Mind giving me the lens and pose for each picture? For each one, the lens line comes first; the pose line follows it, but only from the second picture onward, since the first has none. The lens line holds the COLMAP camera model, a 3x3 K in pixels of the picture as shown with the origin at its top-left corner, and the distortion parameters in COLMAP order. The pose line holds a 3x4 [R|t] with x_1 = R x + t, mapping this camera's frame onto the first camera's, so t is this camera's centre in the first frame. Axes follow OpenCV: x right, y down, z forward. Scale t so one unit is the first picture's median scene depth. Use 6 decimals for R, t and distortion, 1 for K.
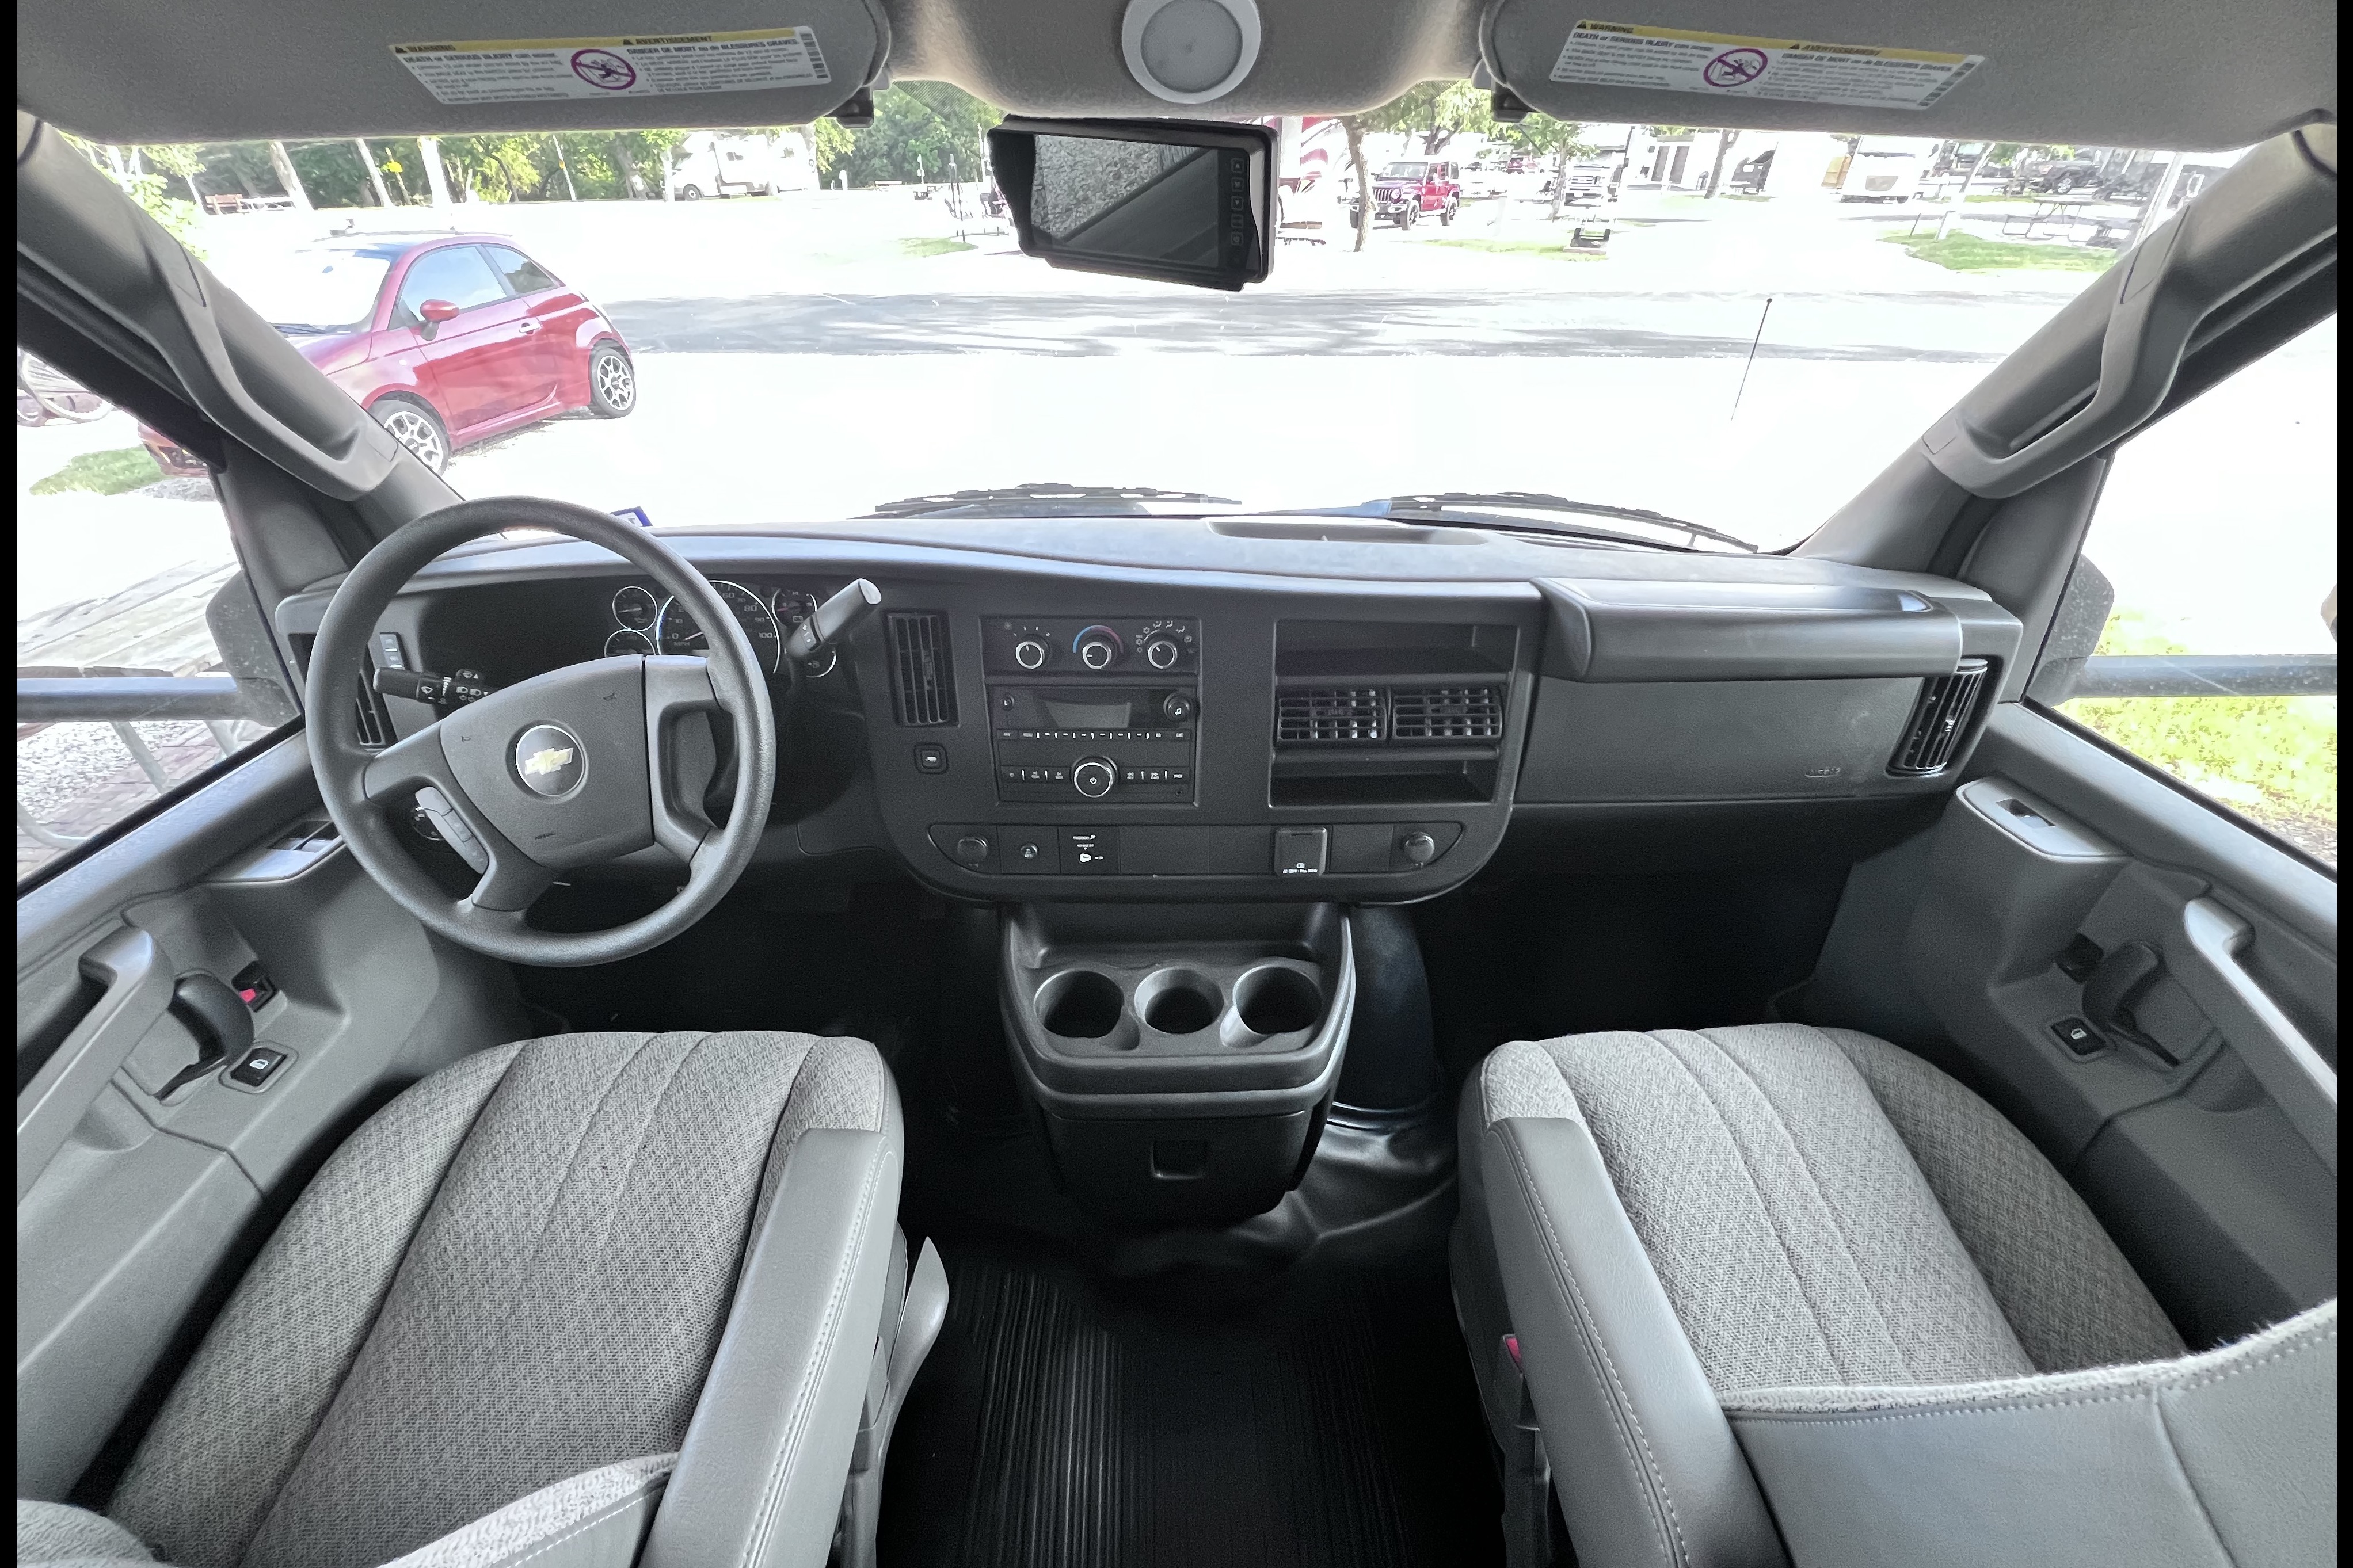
lens RADIAL K [[1082.6, 0, 1176.5], [0, 1082.6, 784.0], [0, 0, 1]] dist [0.001567, 0.000166]
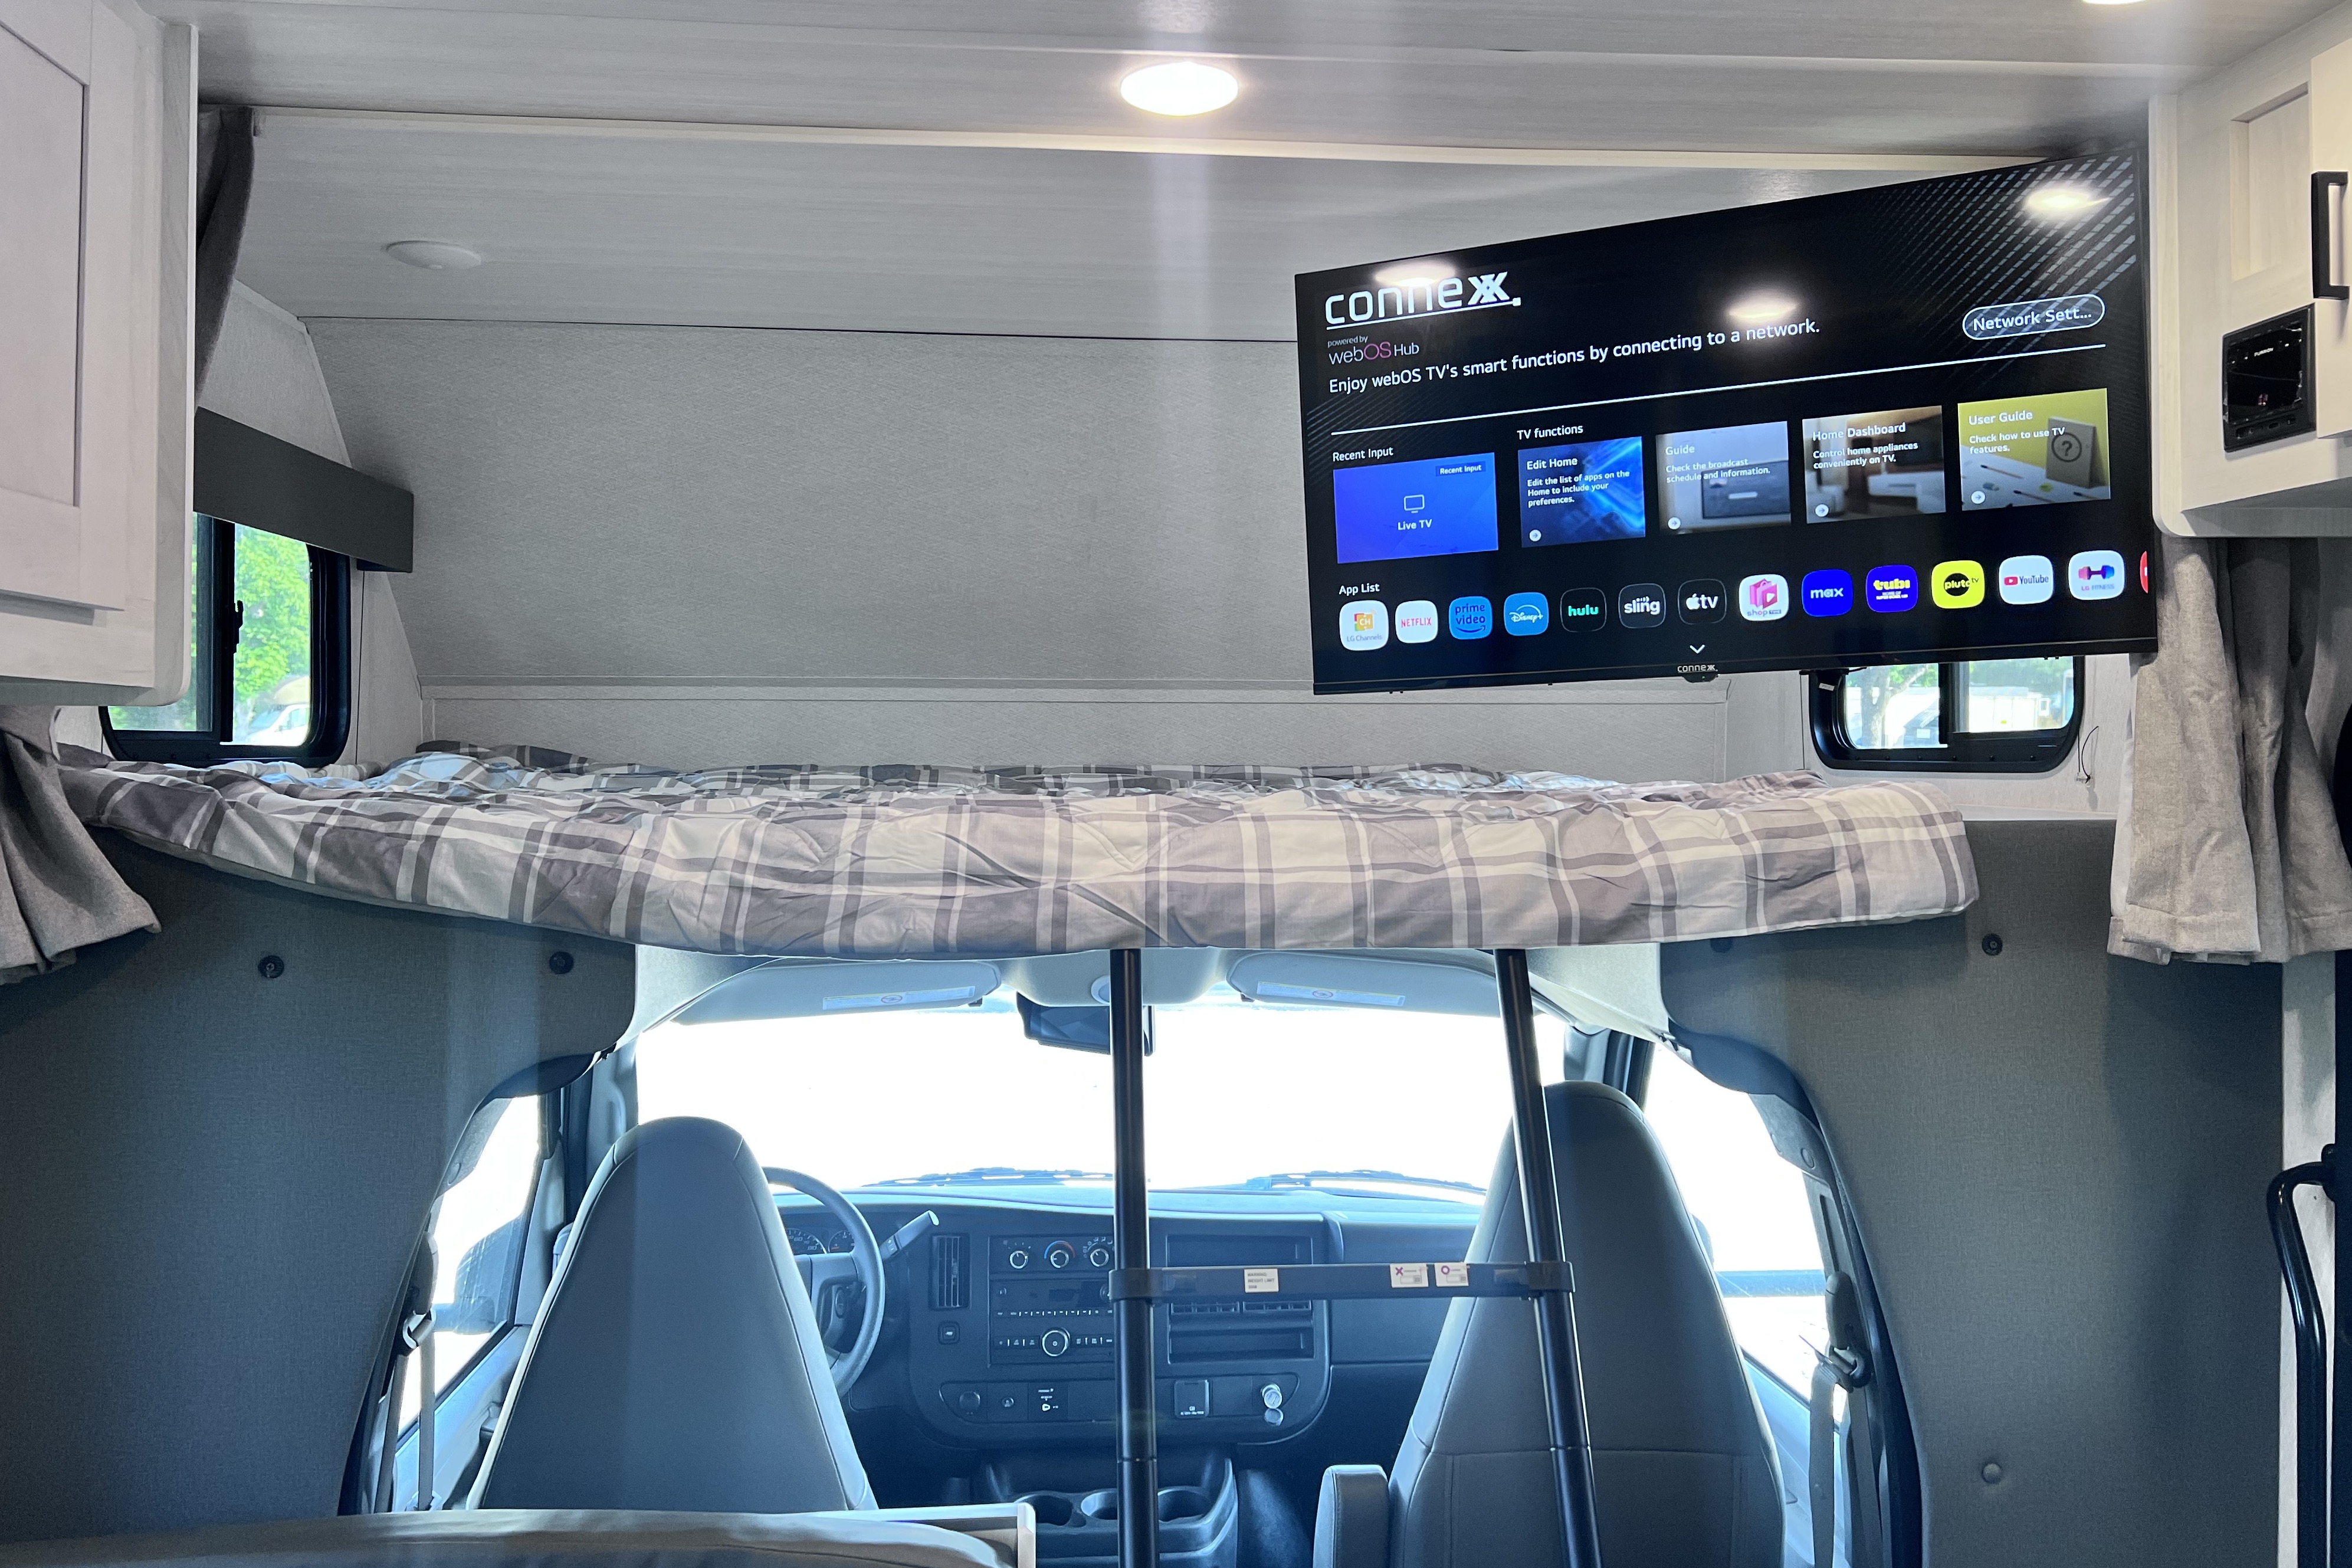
lens RADIAL K [[1808.4, 0, 1176.0], [0, 1808.4, 784.0], [0, 0, 1]] dist [0.001623, 0.000817]
pose [[0.998358, -0.000156, 0.057285, -0.052157], [0.027537, 0.878186, -0.477525, 0.546145], [-0.050233, 0.478319, 0.876749, -1.710758]]
